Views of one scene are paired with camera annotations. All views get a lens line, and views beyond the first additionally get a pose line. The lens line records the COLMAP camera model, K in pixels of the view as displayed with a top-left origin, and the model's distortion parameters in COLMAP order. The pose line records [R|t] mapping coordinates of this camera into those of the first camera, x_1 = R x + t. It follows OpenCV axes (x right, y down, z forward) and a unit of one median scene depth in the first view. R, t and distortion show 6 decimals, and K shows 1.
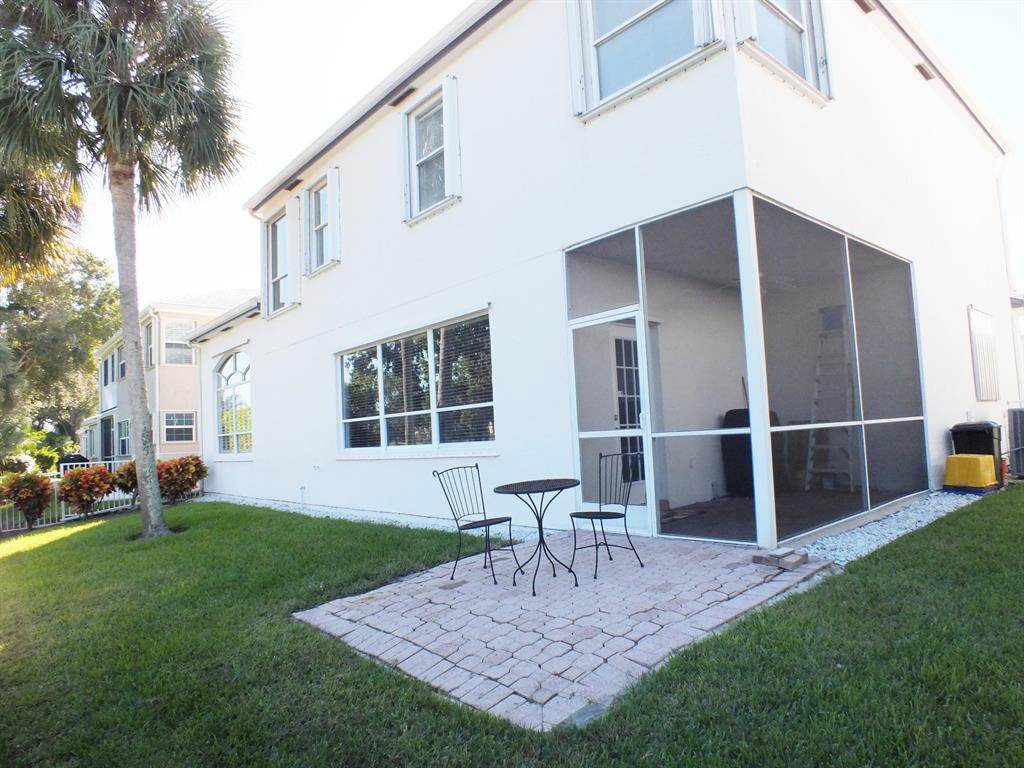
lens RADIAL K [[649.1, 0, 511.8], [0, 649.1, 389.9], [0, 0, 1]] dist [-0.084181, 0.028423]
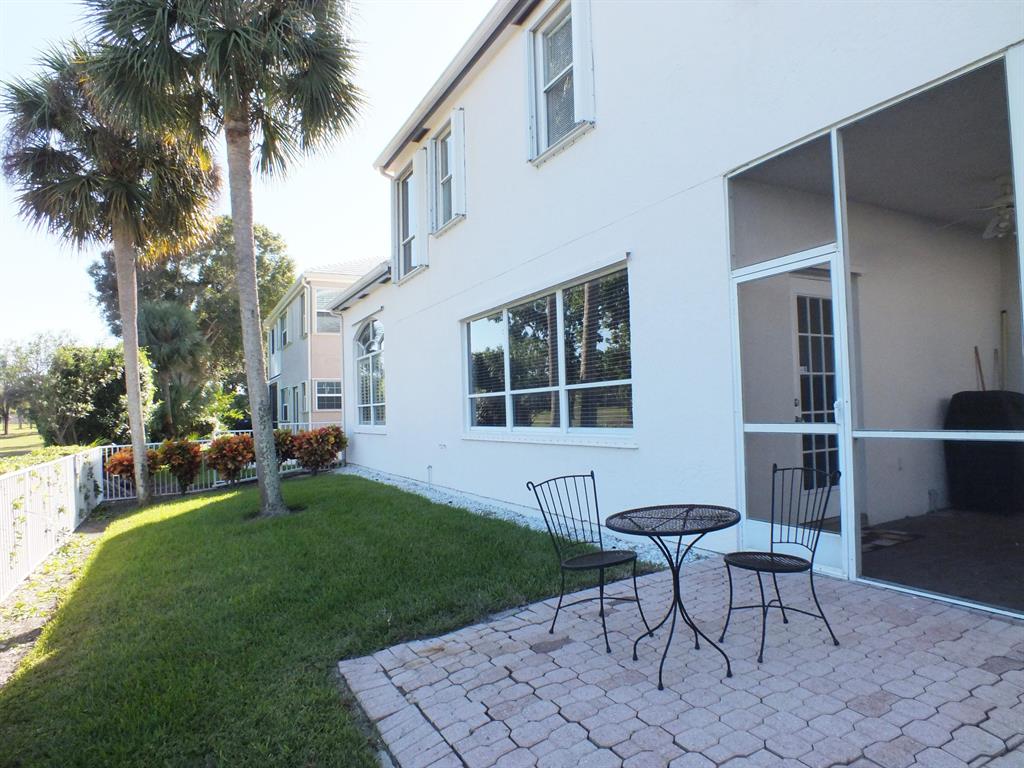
lens RADIAL K [[649.1, 0, 515.1], [0, 649.1, 389.7], [0, 0, 1]] dist [-0.084181, 0.028423]
pose [[0.969986, 0.014404, -0.242733, 0.021945], [-0.002046, 0.998692, 0.051087, -0.007507], [0.243151, -0.049057, 0.968747, 0.180949]]
